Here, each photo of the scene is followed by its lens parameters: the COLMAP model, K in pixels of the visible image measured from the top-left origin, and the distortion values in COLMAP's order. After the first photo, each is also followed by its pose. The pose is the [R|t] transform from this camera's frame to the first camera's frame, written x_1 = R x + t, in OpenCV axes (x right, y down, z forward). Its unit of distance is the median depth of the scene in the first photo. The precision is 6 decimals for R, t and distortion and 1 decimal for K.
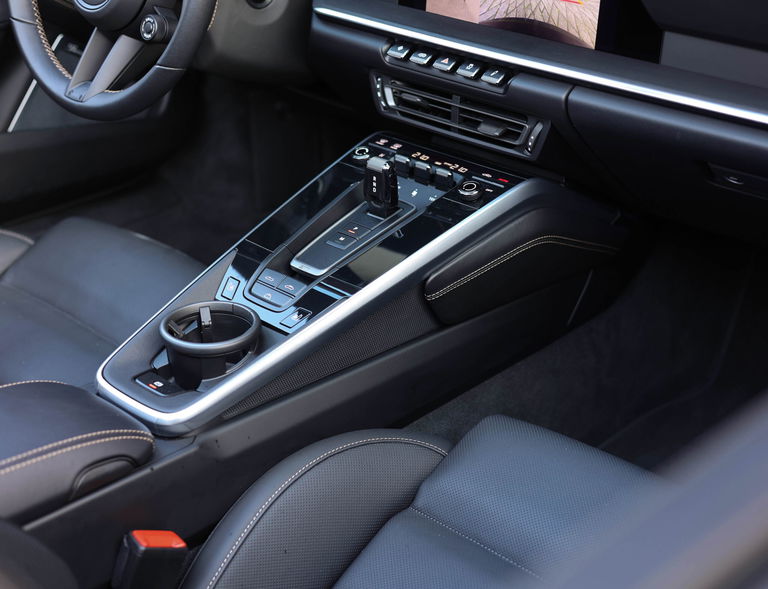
lens RADIAL K [[1241.5, 0, 384.0], [0, 1241.5, 294.5], [0, 0, 1]] dist [-0.011544, -0.144039]
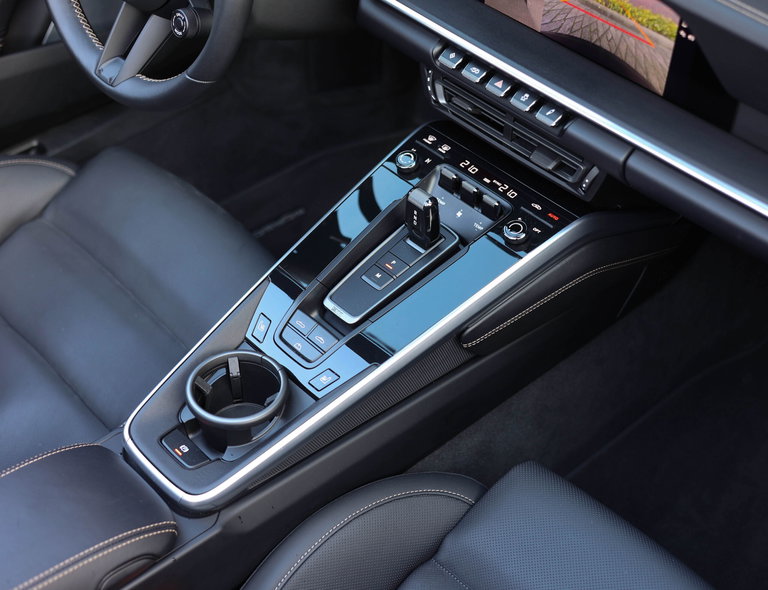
lens RADIAL K [[1241.5, 0, 384.0], [0, 1241.5, 295.0], [0, 0, 1]] dist [-0.011544, -0.144039]
pose [[0.996925, 0.052633, -0.058062, 0.026618], [-0.035217, 0.962758, 0.268061, -0.285729], [0.070009, -0.265192, 0.961651, 0.075895]]
